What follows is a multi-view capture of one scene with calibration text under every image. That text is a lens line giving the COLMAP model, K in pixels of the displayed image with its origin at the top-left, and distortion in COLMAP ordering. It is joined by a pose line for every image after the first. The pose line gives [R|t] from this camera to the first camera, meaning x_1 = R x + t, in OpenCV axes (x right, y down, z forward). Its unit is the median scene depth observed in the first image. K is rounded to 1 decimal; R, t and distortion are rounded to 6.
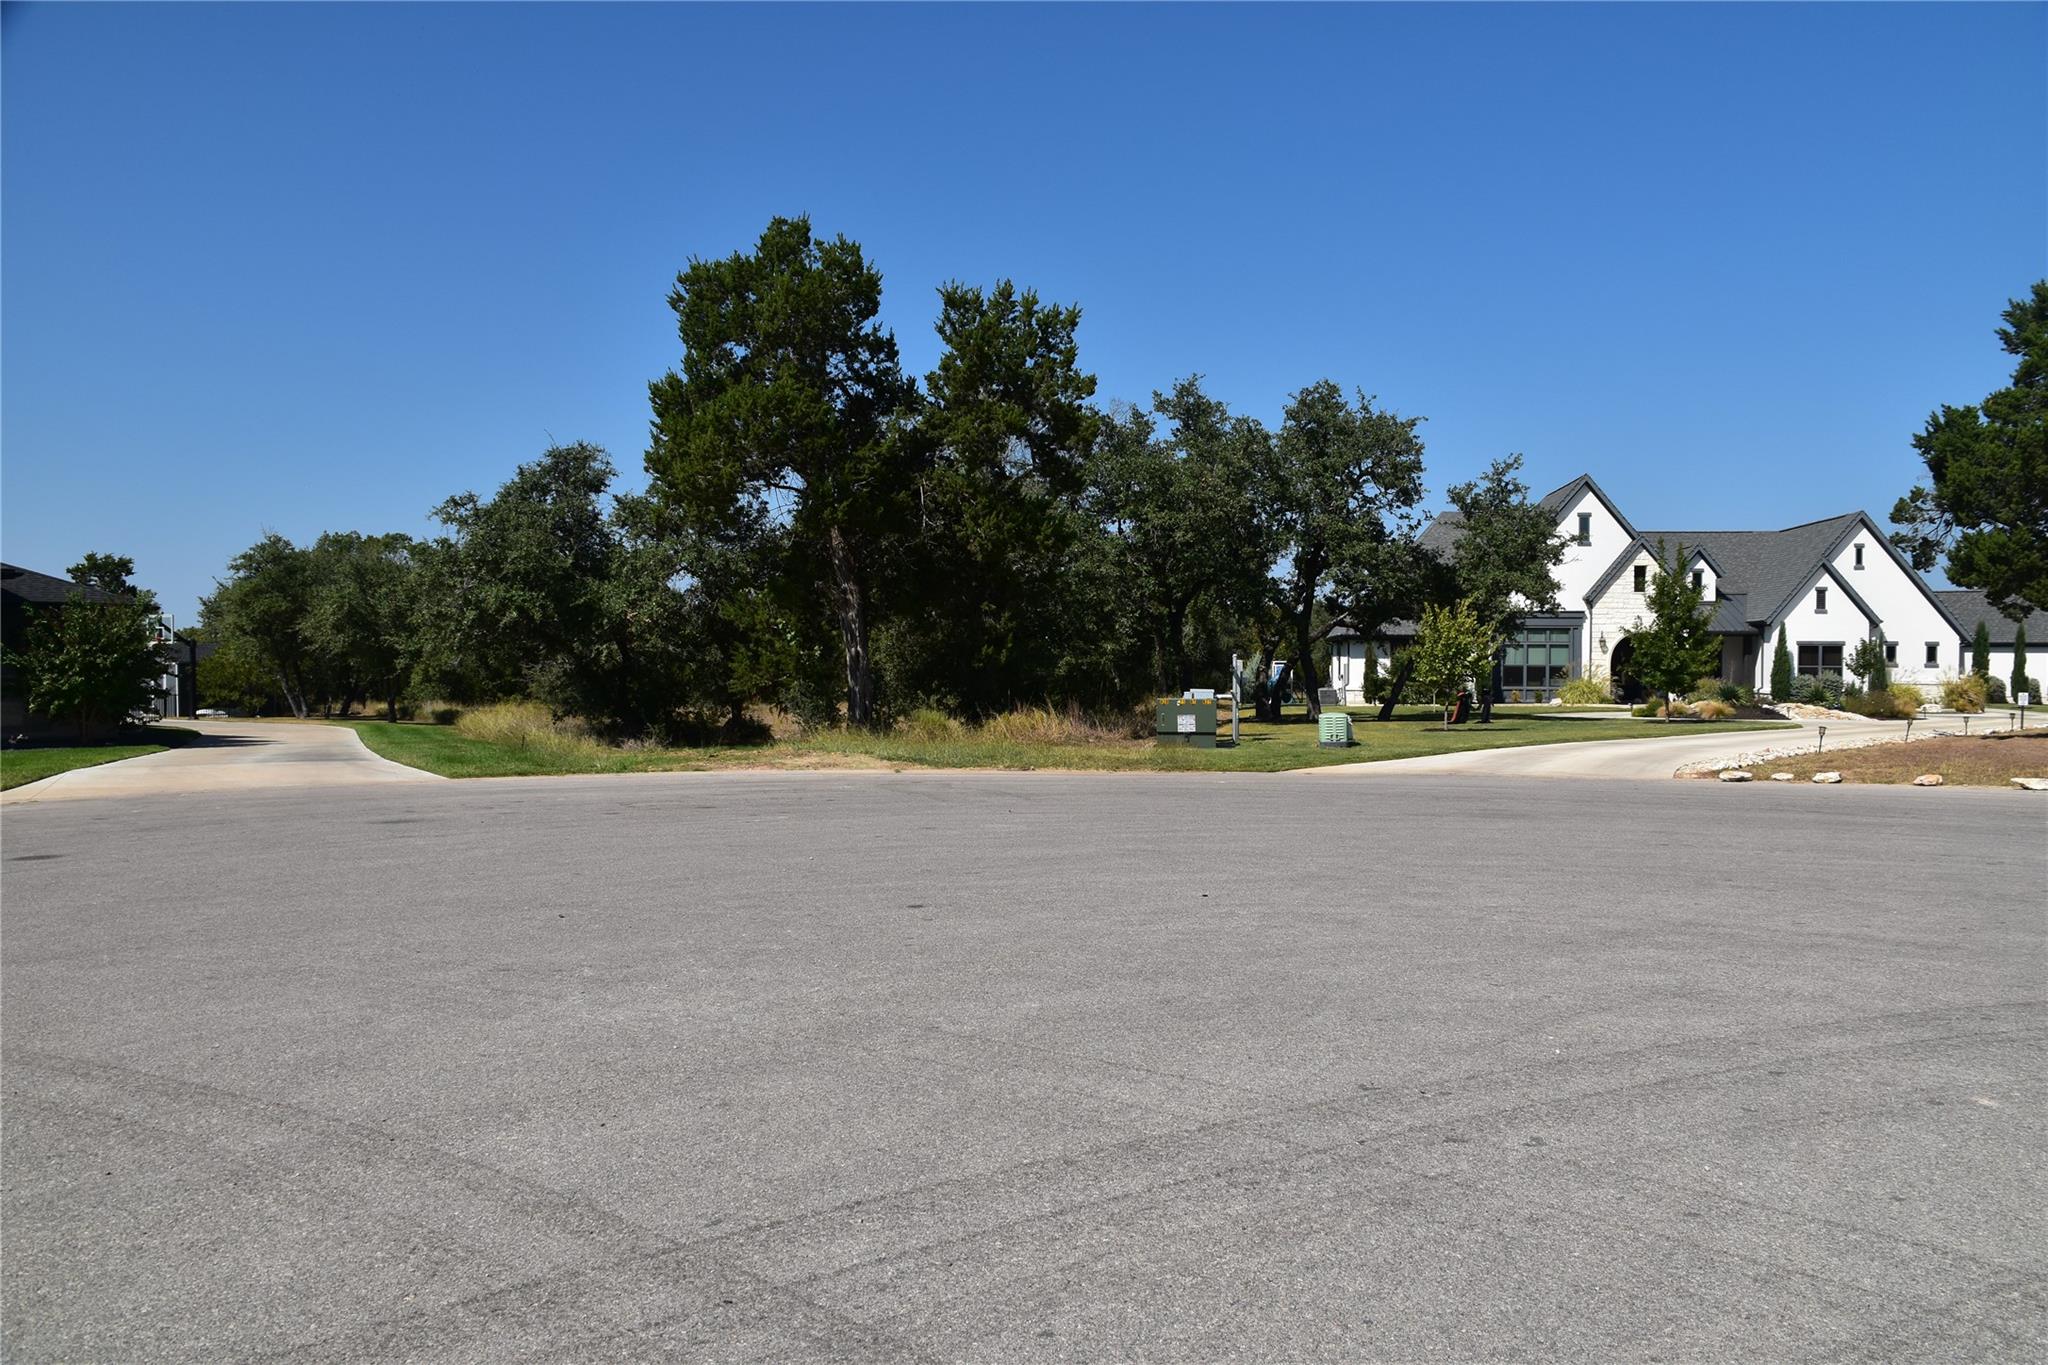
lens RADIAL K [[1683.5, 0, 1024.0], [0, 1683.5, 682.5], [0, 0, 1]] dist [-0.142807, 0.168423]
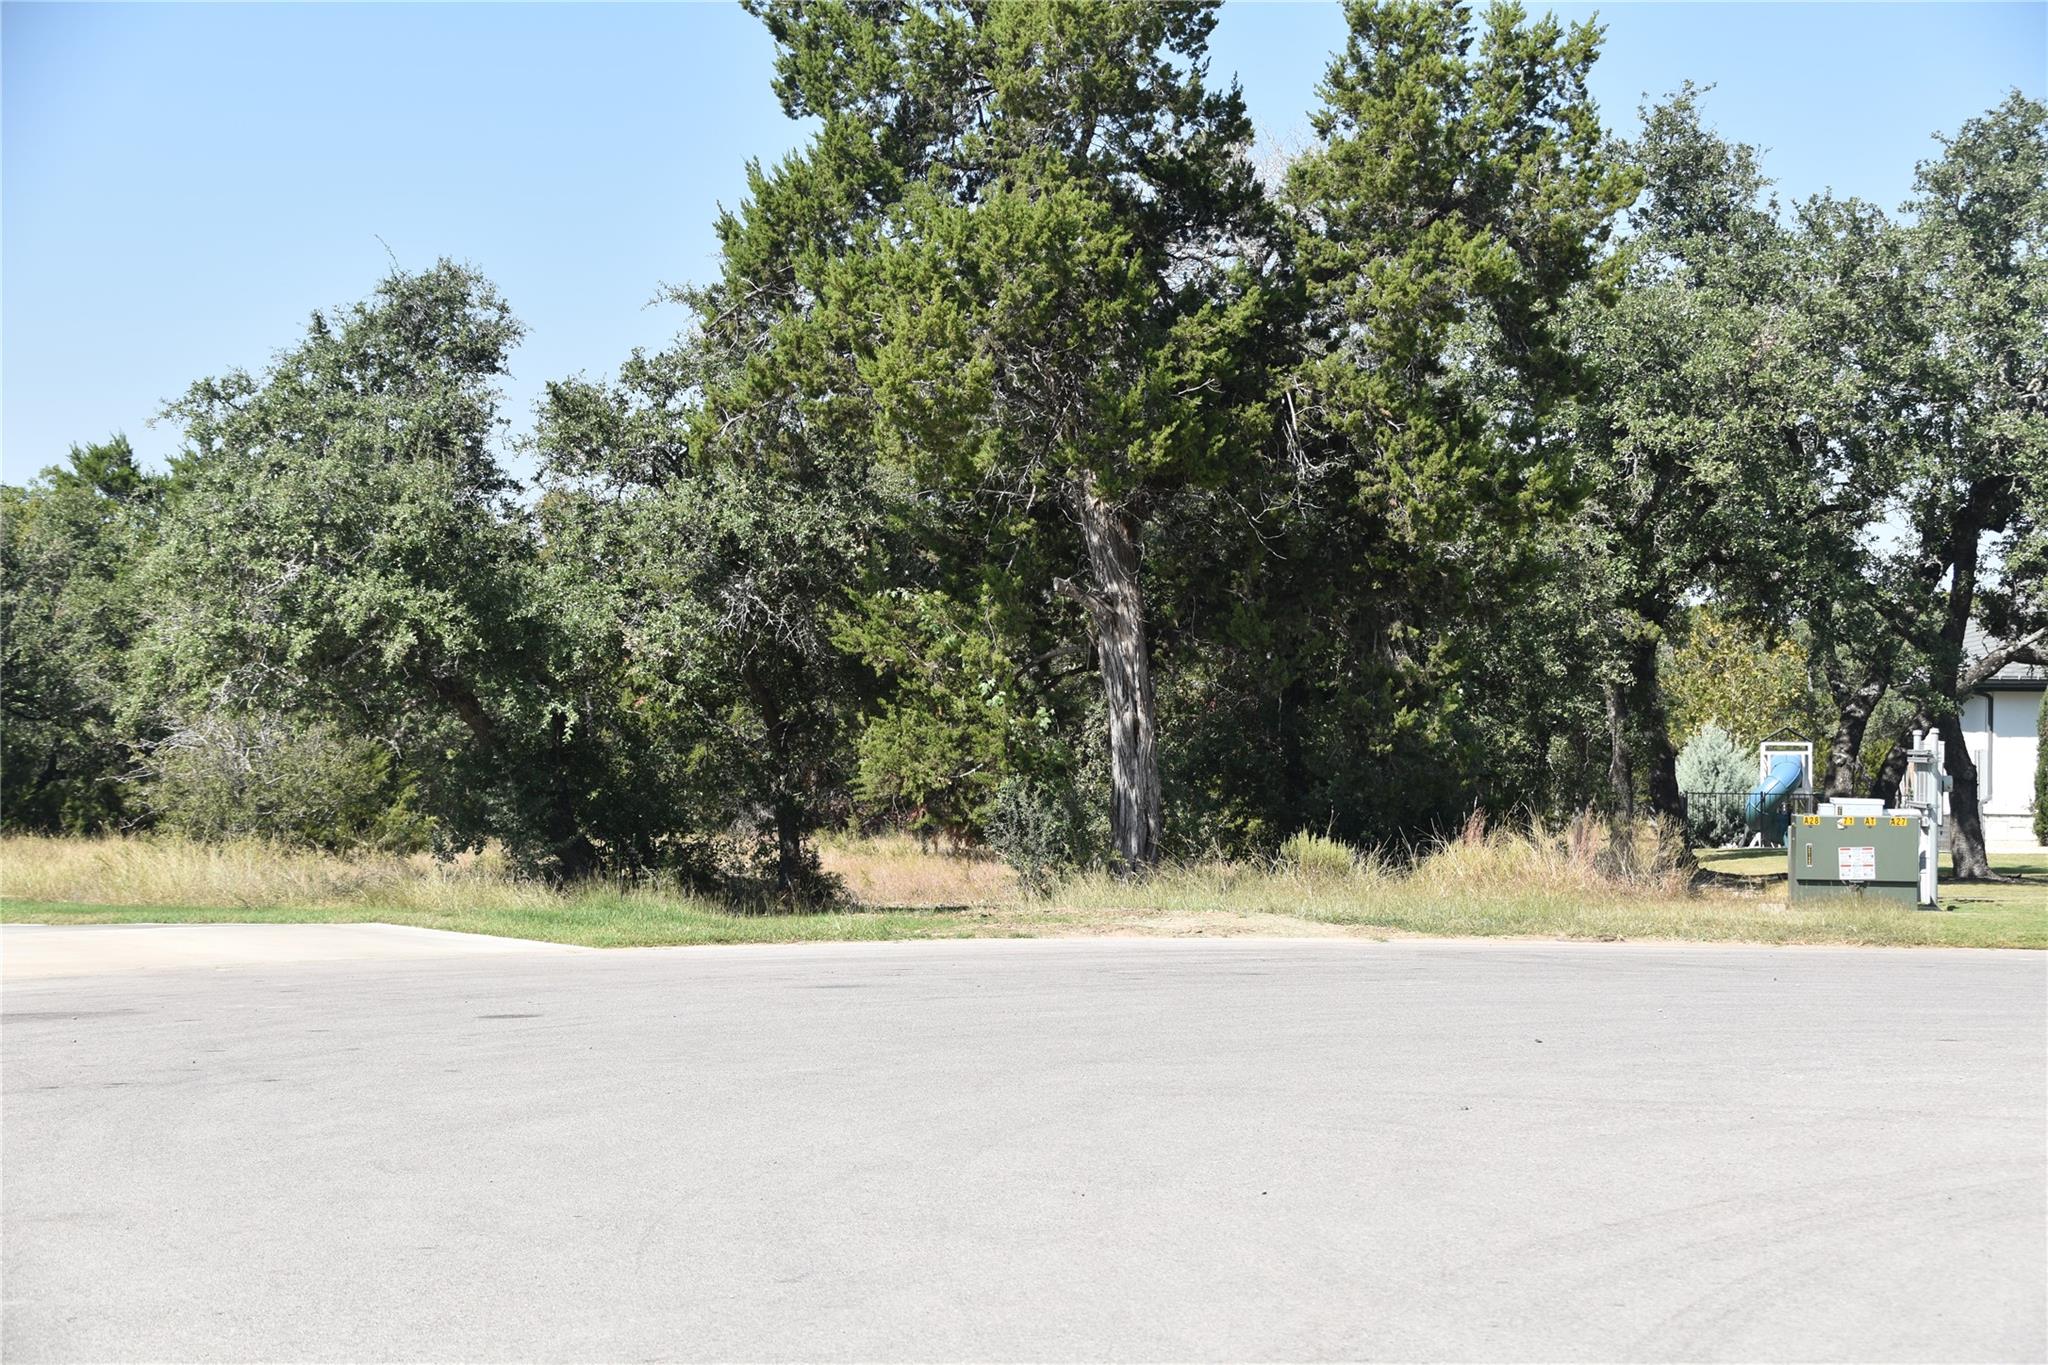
lens RADIAL K [[4730.4, 0, 1028.4], [0, 4730.4, 713.7], [0, 0, 1]] dist [0.629109, 0.503368]
pose [[0.999579, 0.004719, 0.028644, -0.113432], [-0.004200, 0.999826, -0.018178, 0.003681], [-0.028725, 0.018050, 0.999424, -0.267124]]
